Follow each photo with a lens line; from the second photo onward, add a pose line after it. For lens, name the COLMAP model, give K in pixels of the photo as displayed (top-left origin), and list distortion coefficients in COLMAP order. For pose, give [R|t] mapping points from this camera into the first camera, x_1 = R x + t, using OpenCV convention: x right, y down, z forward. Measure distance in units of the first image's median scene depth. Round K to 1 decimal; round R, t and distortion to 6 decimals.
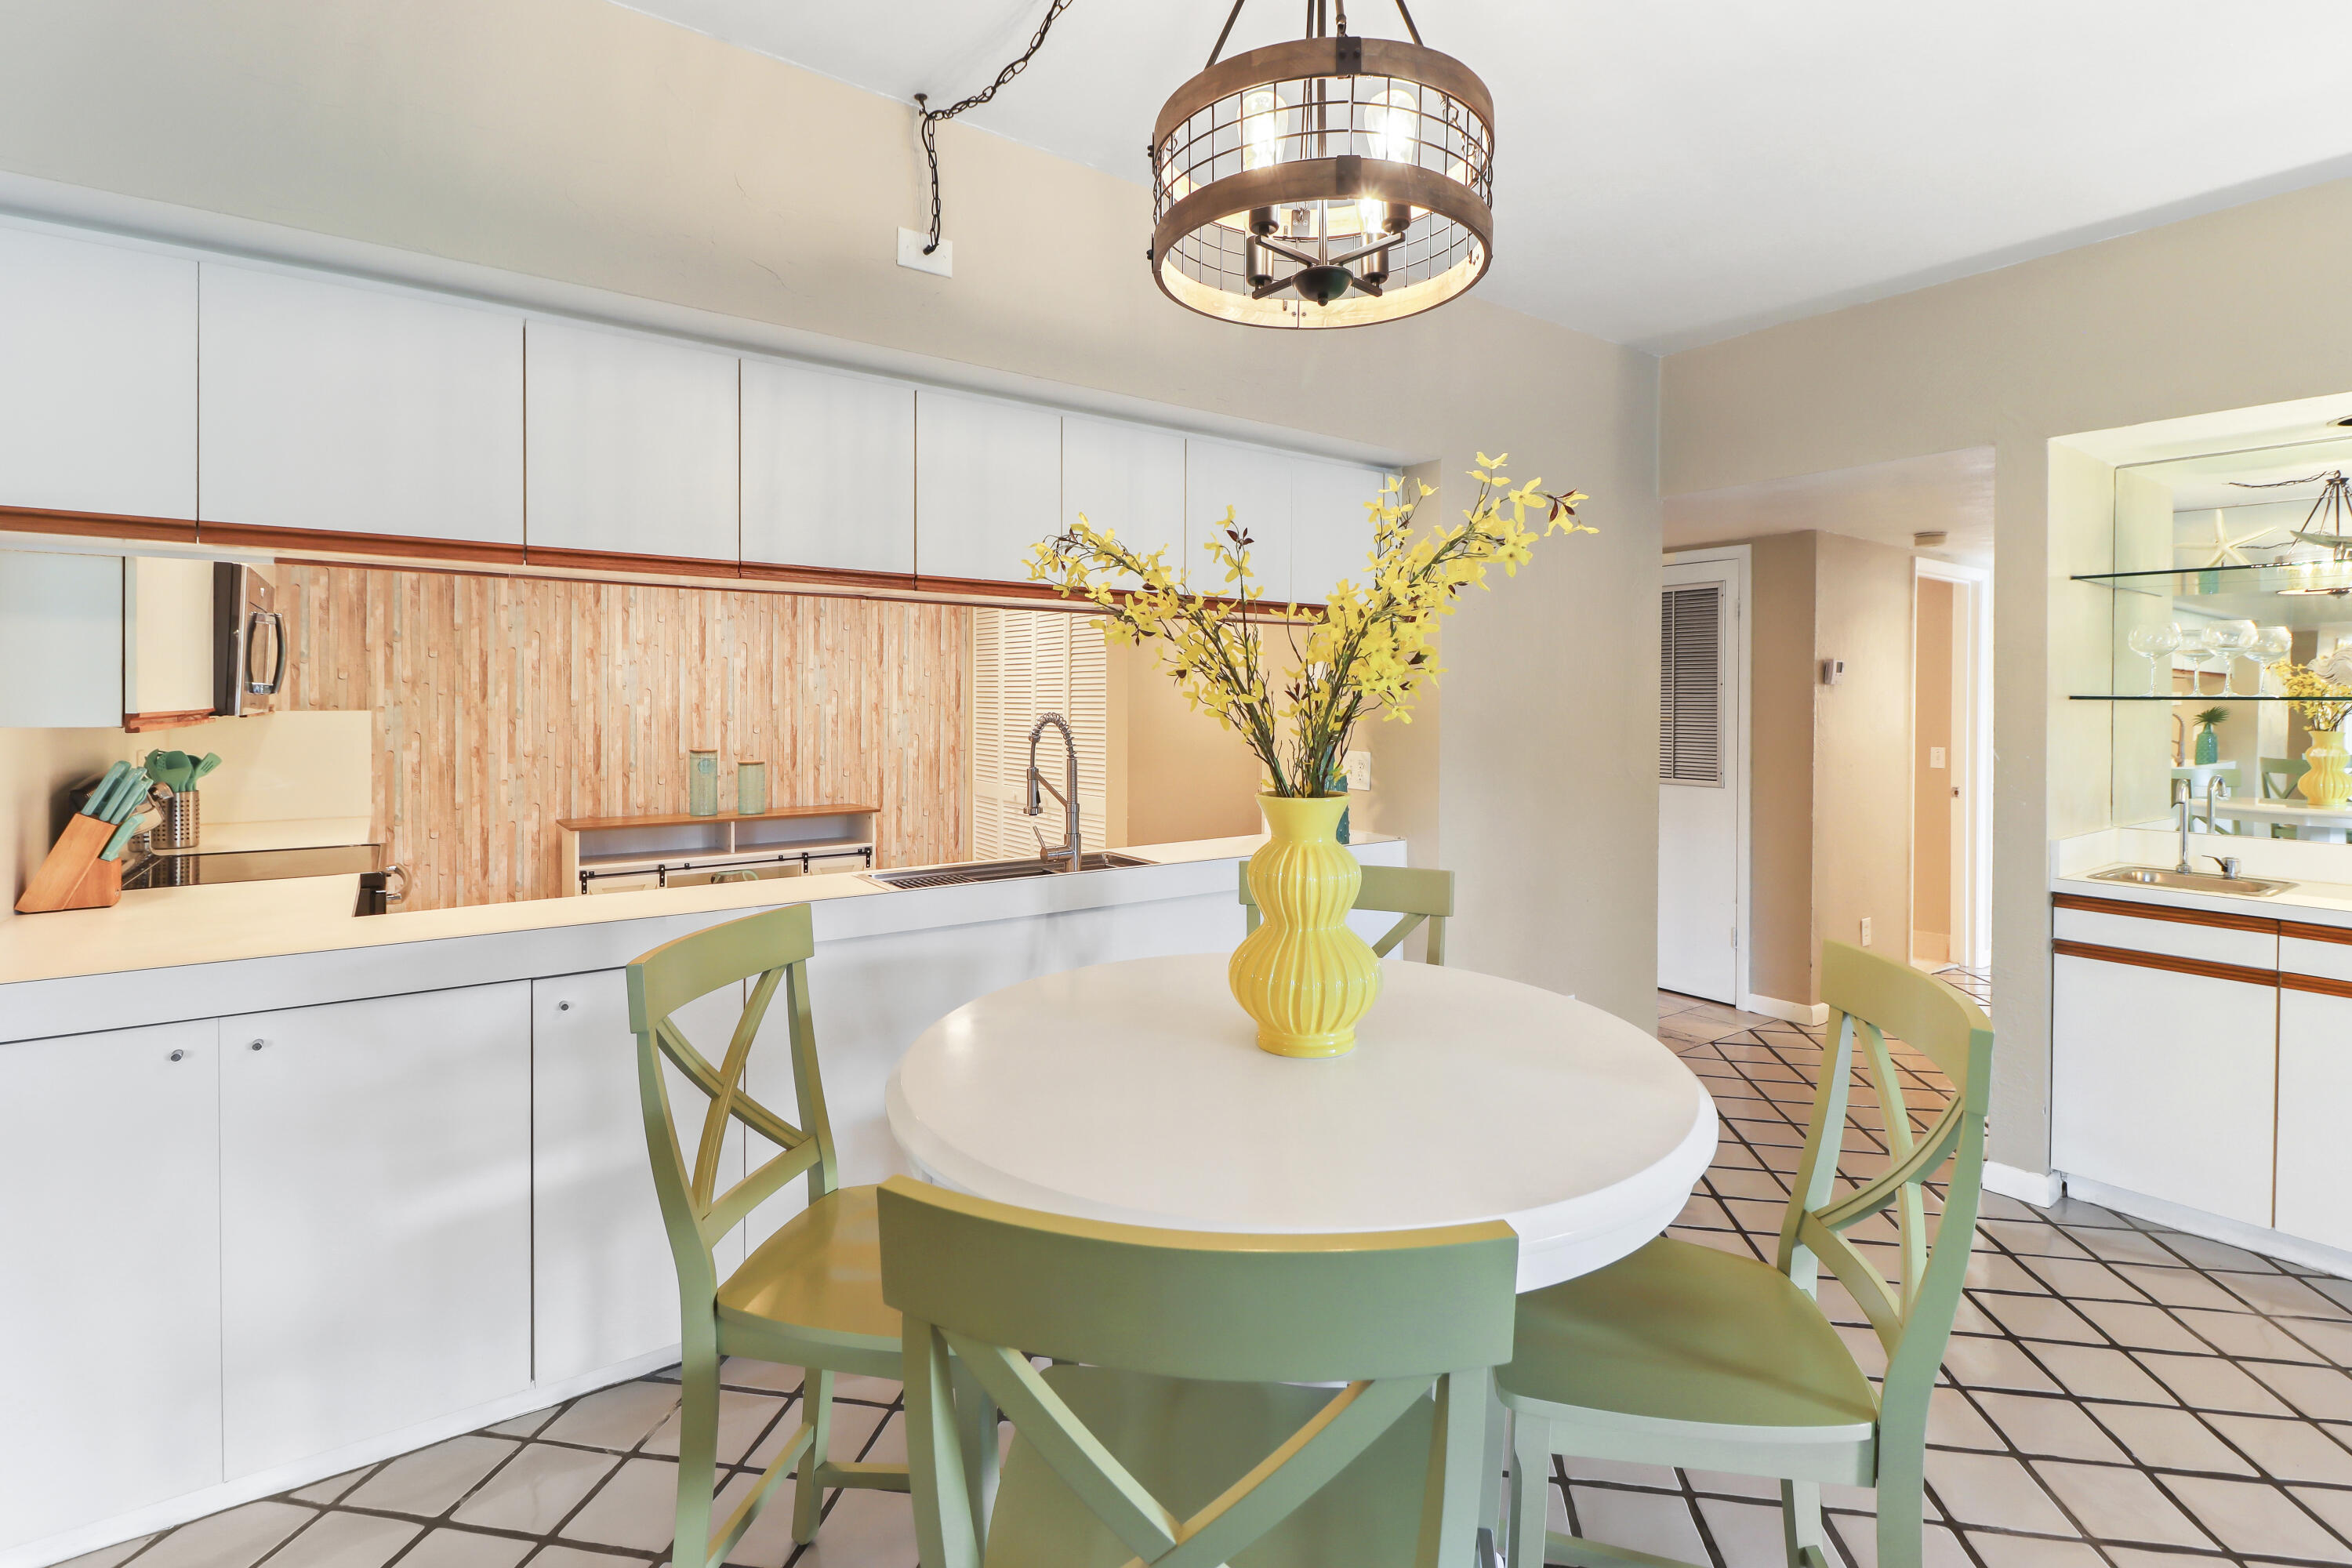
lens RADIAL K [[1099.6, 0, 1173.9], [0, 1099.6, 714.0], [0, 0, 1]] dist [-0.013243, -0.000671]
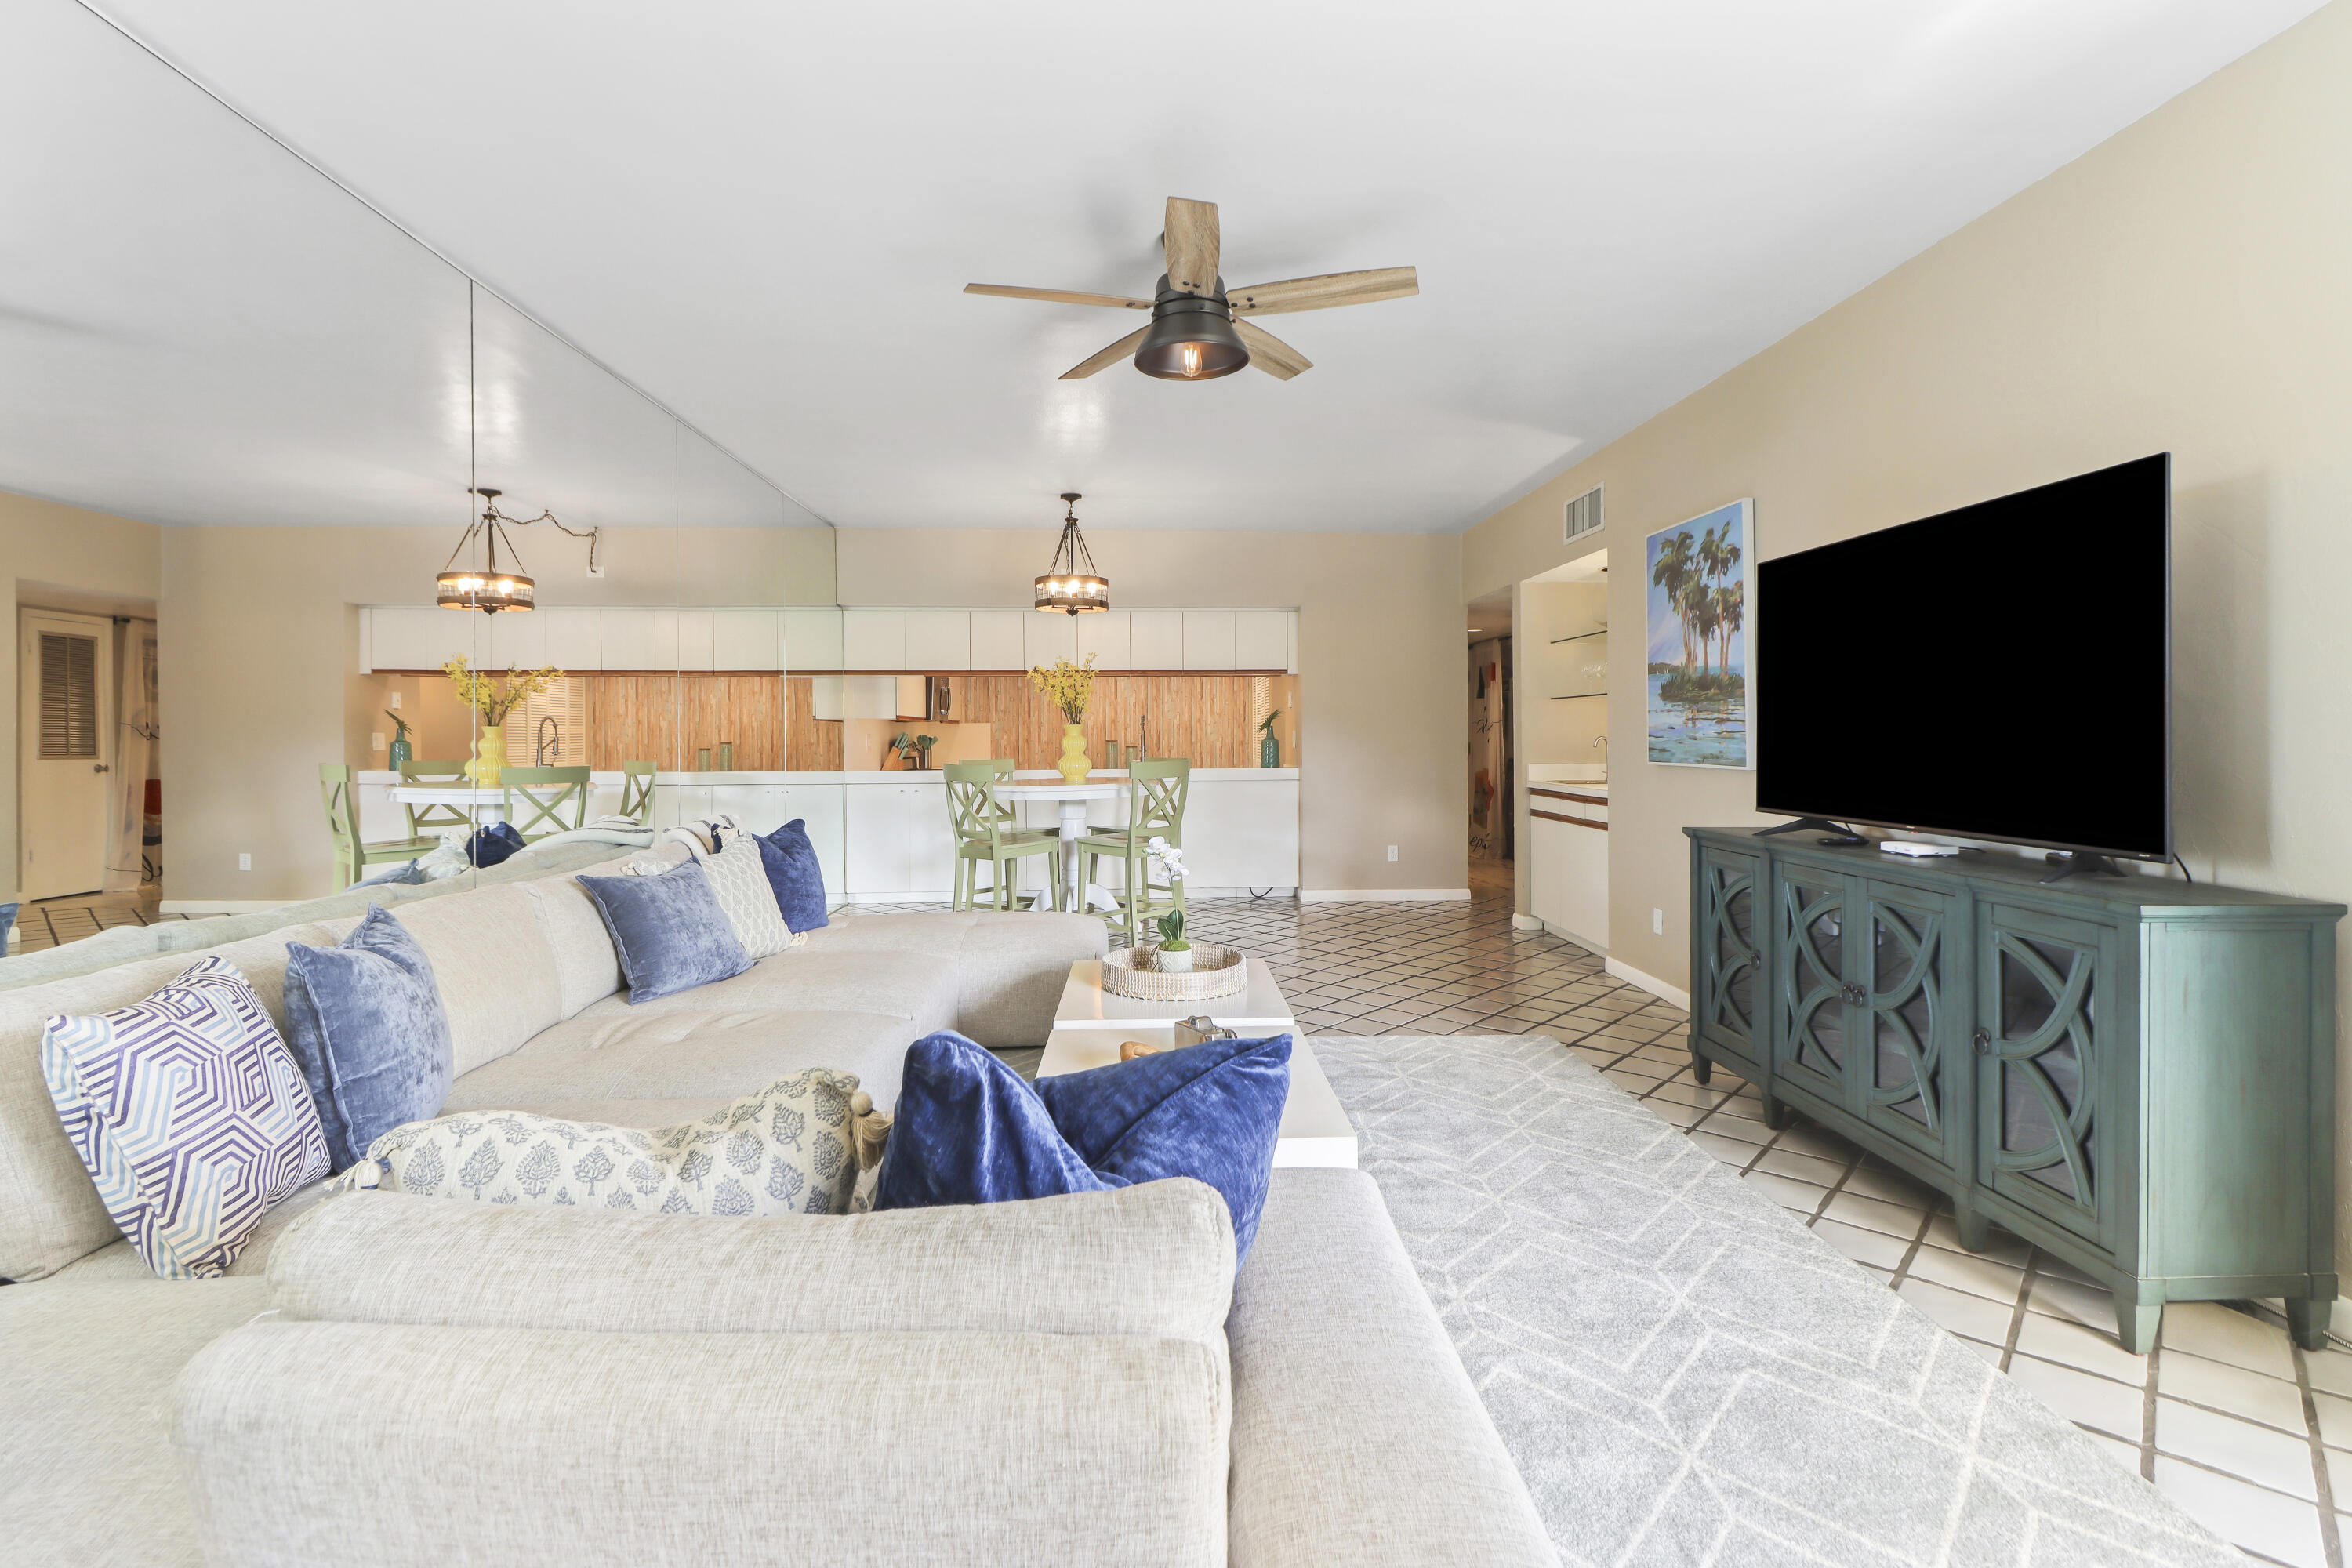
lens RADIAL K [[1089.4, 0, 1177.5], [0, 1089.4, 735.7], [0, 0, 1]] dist [0.014871, -0.000149]
pose [[0.839845, -0.009260, -0.542747, 1.272832], [0.003068, 0.999919, -0.012313, 0.075445], [0.542817, 0.008676, 0.839806, -1.114539]]
